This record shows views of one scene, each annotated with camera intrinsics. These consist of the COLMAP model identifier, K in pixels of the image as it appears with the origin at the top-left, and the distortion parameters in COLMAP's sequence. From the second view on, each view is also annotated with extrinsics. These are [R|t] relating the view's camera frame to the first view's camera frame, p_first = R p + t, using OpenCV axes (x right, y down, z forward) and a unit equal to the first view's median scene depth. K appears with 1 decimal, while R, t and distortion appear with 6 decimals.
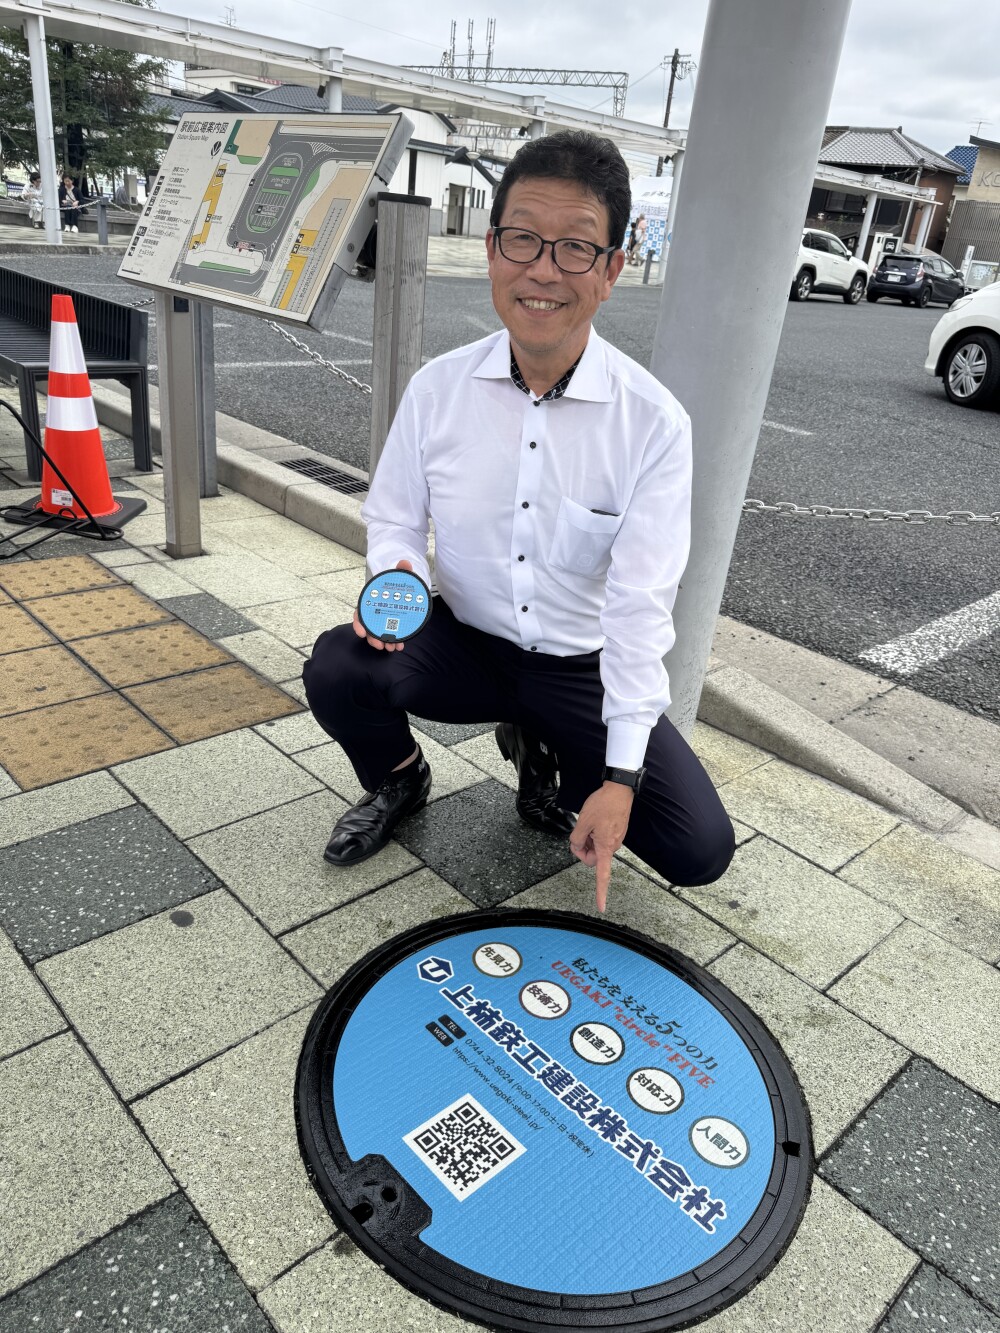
lens RADIAL K [[952.6, 0, 500.0], [0, 952.6, 666.5], [0, 0, 1]] dist [0.081993, -0.126061]
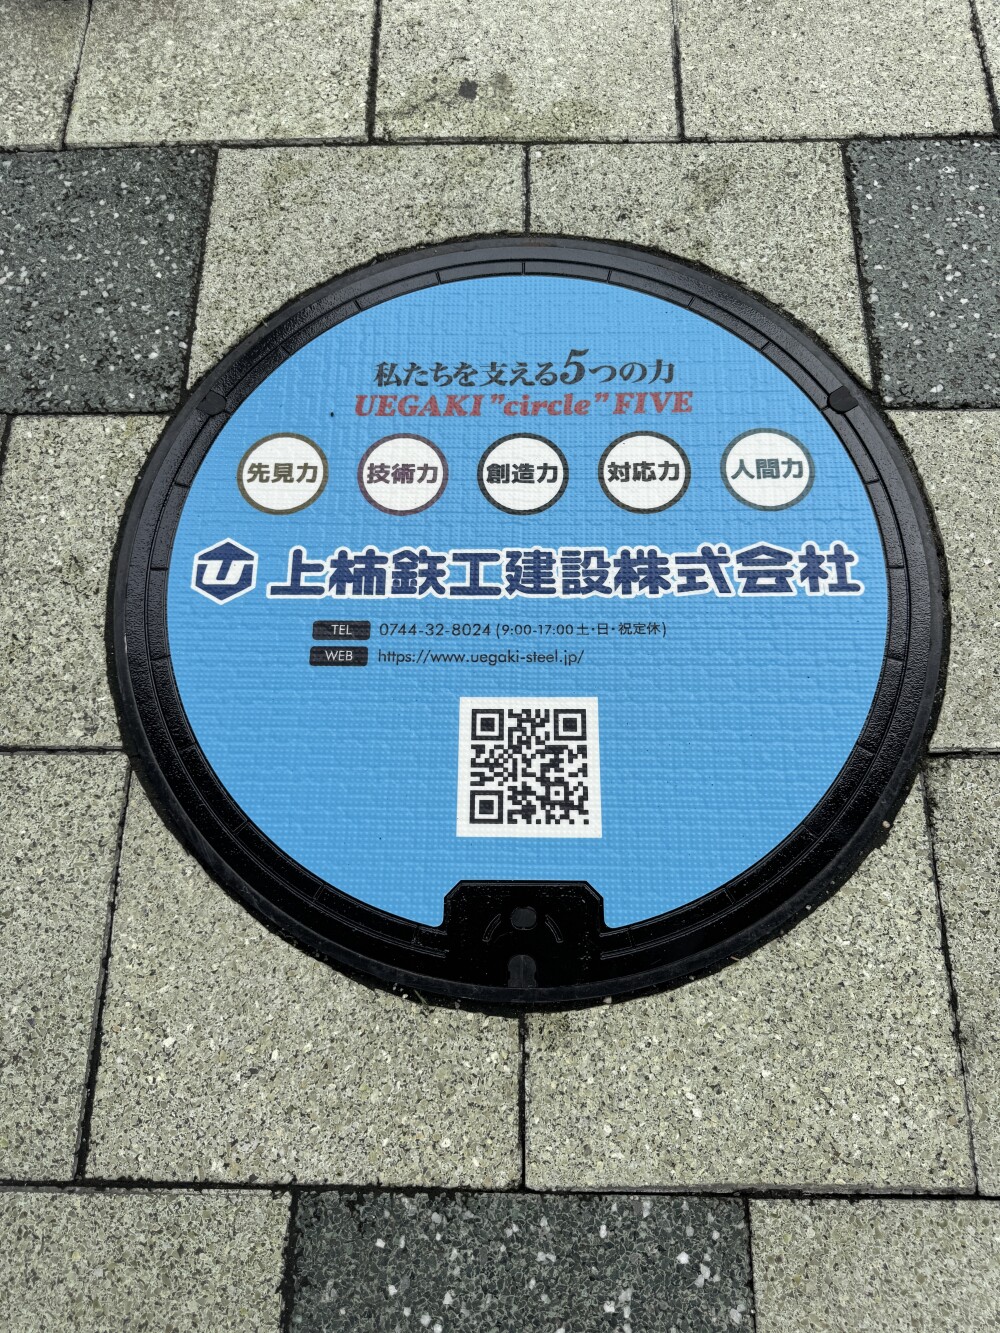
lens RADIAL K [[952.6, 0, 500.0], [0, 952.6, 666.5], [0, 0, 1]] dist [0.081993, -0.126061]
pose [[0.688019, -0.716746, 0.113601, -0.072203], [0.386825, 0.494670, 0.778247, -0.026812], [-0.614000, -0.491505, 0.617597, 0.642724]]
